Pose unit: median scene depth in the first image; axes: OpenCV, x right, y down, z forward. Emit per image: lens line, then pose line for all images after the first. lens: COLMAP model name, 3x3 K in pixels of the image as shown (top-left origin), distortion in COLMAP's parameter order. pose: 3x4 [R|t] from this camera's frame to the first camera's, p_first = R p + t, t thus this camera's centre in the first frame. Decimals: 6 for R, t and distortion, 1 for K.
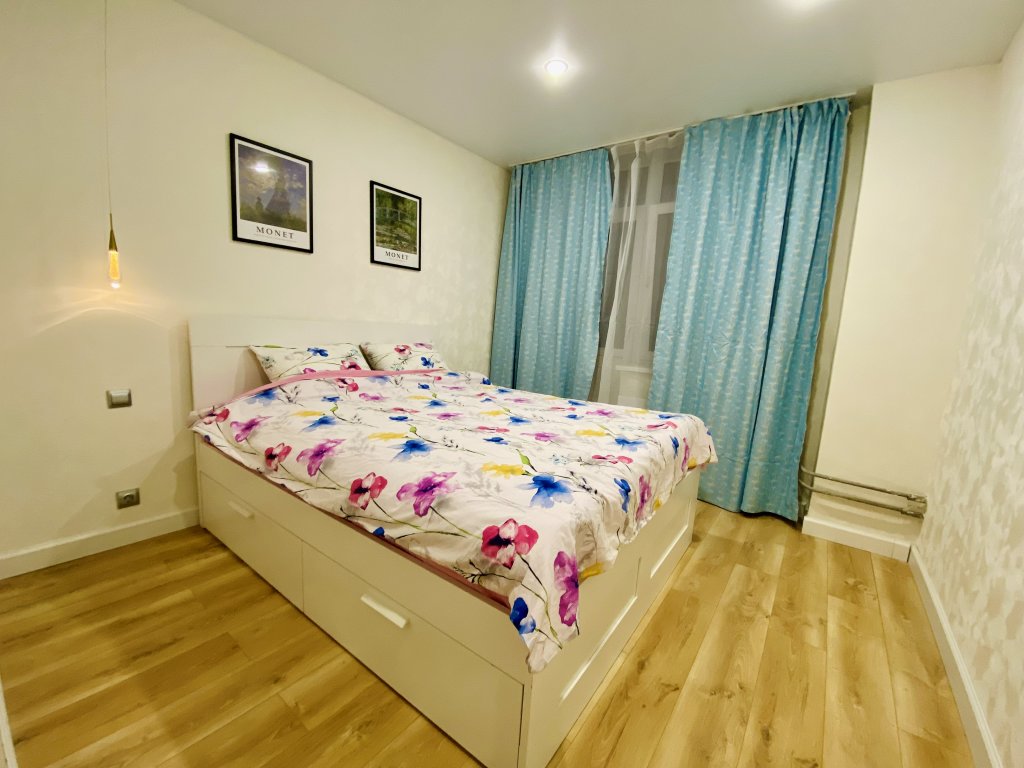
lens RADIAL K [[416.2, 0, 511.4], [0, 416.2, 388.6], [0, 0, 1]] dist [0.001831, -0.012640]
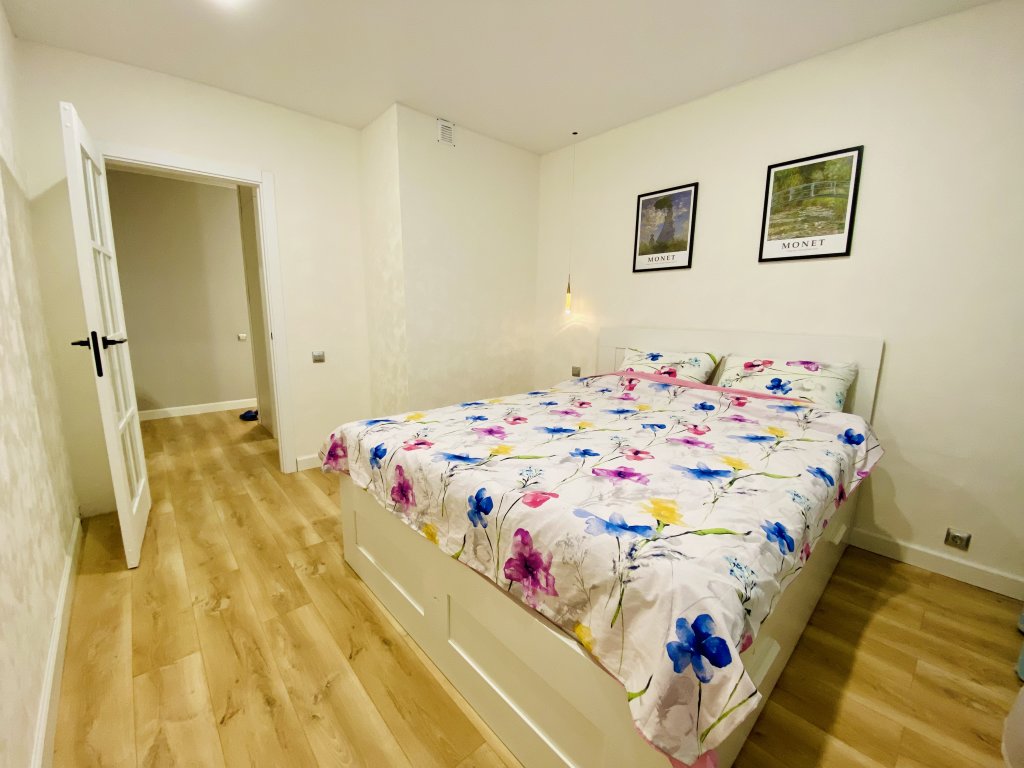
lens RADIAL K [[409.7, 0, 511.8], [0, 409.7, 386.6], [0, 0, 1]] dist [0.021492, -0.026856]
pose [[-0.189357, 0.118624, -0.974717, 0.754703], [-0.171341, 0.973454, 0.151756, -0.115425], [0.966843, 0.195745, -0.164005, 0.851176]]
